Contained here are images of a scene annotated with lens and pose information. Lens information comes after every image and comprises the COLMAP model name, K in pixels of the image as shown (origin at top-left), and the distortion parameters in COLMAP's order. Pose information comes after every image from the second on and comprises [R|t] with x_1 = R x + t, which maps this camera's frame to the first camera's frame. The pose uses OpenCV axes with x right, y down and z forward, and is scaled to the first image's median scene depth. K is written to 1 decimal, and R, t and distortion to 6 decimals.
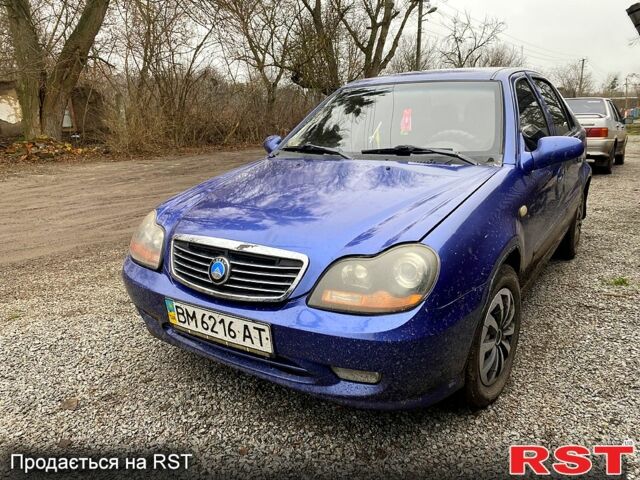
lens RADIAL K [[475.2, 0, 320.6], [0, 475.2, 242.9], [0, 0, 1]] dist [0.009024, -0.005239]
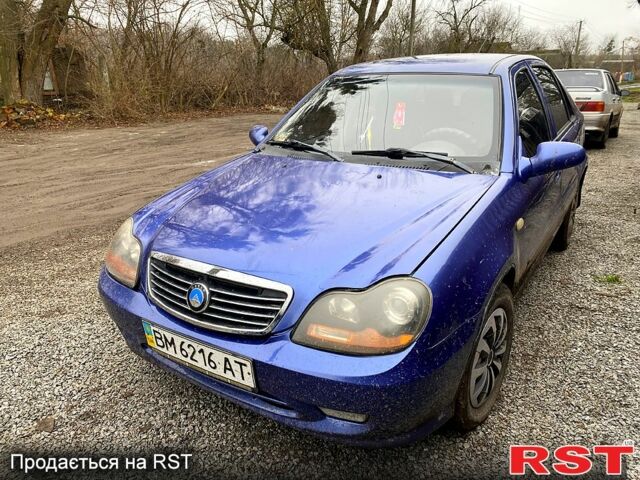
lens RADIAL K [[475.0, 0, 320.0], [0, 475.0, 240.0], [0, 0, 1]] dist [0.002518, 0.001071]
pose [[0.999828, 0.004448, 0.018011, 0.008163], [-0.005764, 0.997263, 0.073711, -0.098833], [-0.017633, -0.073802, 0.997117, 0.053017]]
